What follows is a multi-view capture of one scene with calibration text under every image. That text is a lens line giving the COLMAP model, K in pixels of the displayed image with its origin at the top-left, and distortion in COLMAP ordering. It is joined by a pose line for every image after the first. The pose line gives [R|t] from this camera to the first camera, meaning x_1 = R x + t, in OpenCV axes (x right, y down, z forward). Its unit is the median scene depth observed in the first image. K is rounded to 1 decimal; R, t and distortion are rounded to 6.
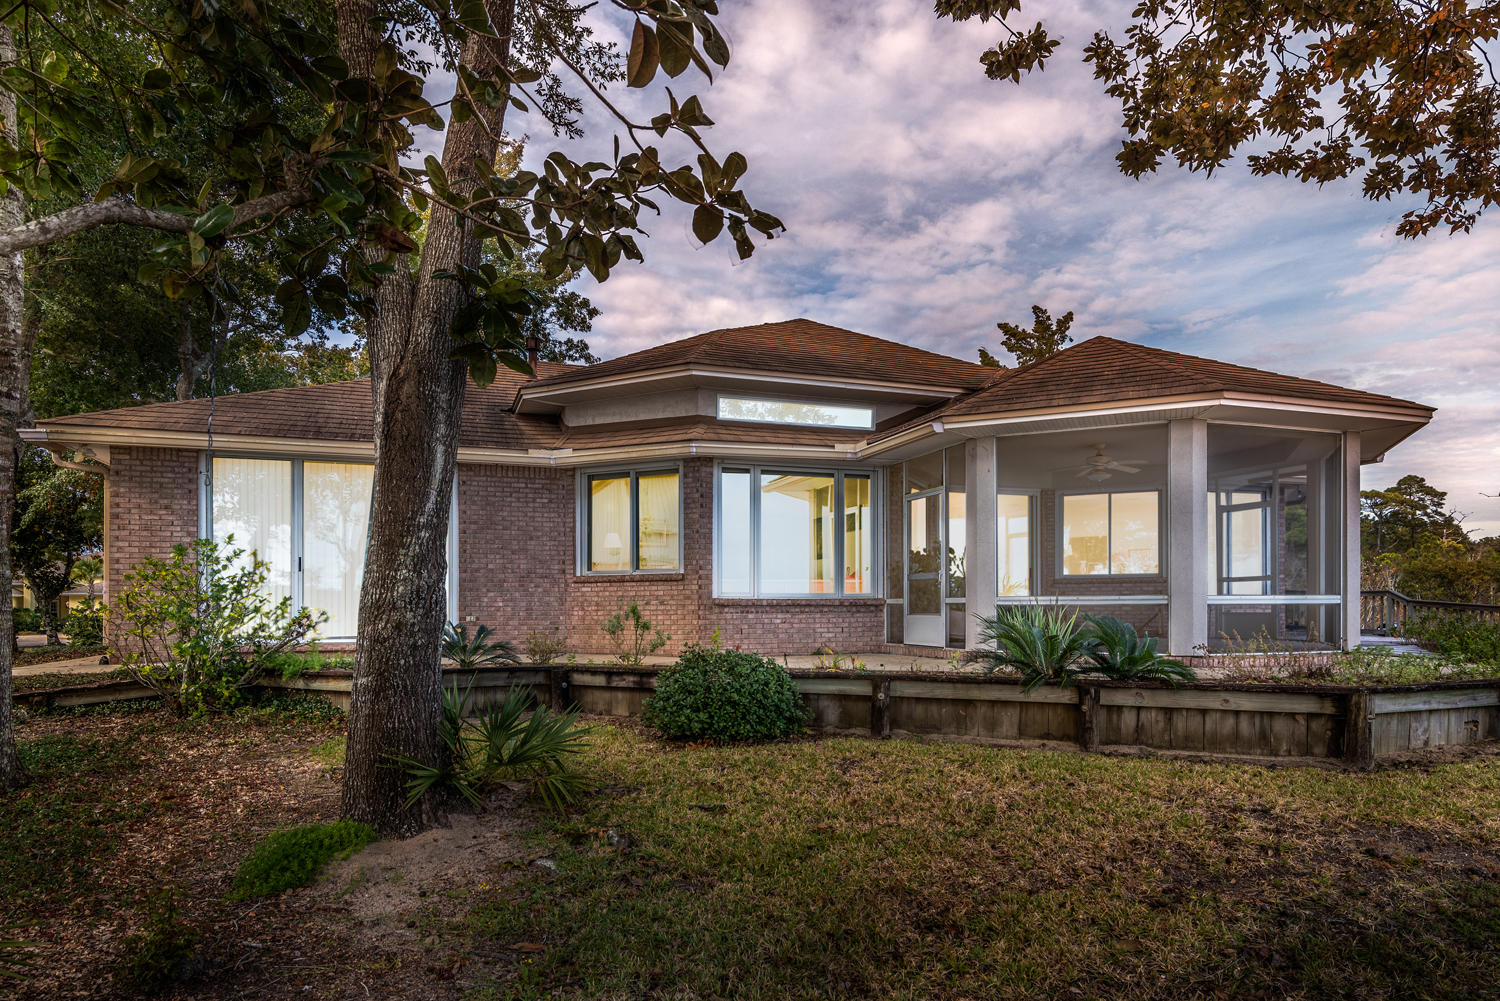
lens RADIAL K [[753.4, 0, 782.8], [0, 753.4, 601.2], [0, 0, 1]] dist [0.004635, 0.000458]
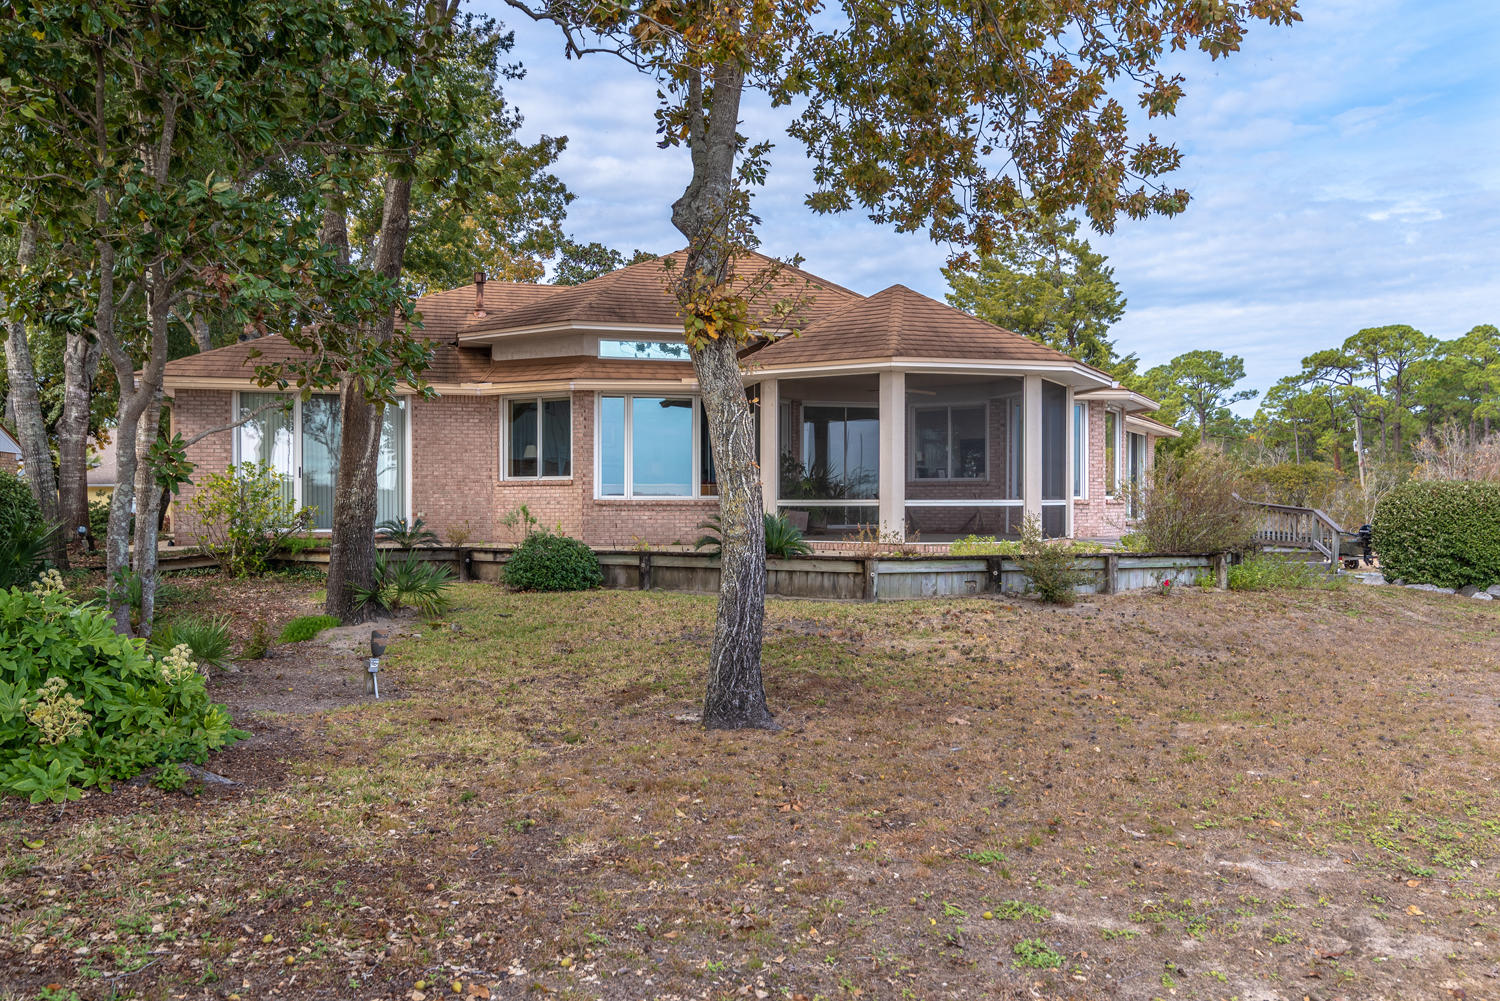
lens RADIAL K [[1186.8, 0, 752.1], [0, 1186.8, 504.5], [0, 0, 1]] dist [0.001164, 0.012069]
pose [[0.981338, 0.003426, -0.192258, 0.697675], [-0.001345, 0.999939, 0.010955, -0.022103], [0.192284, -0.010492, 0.981283, -1.153386]]
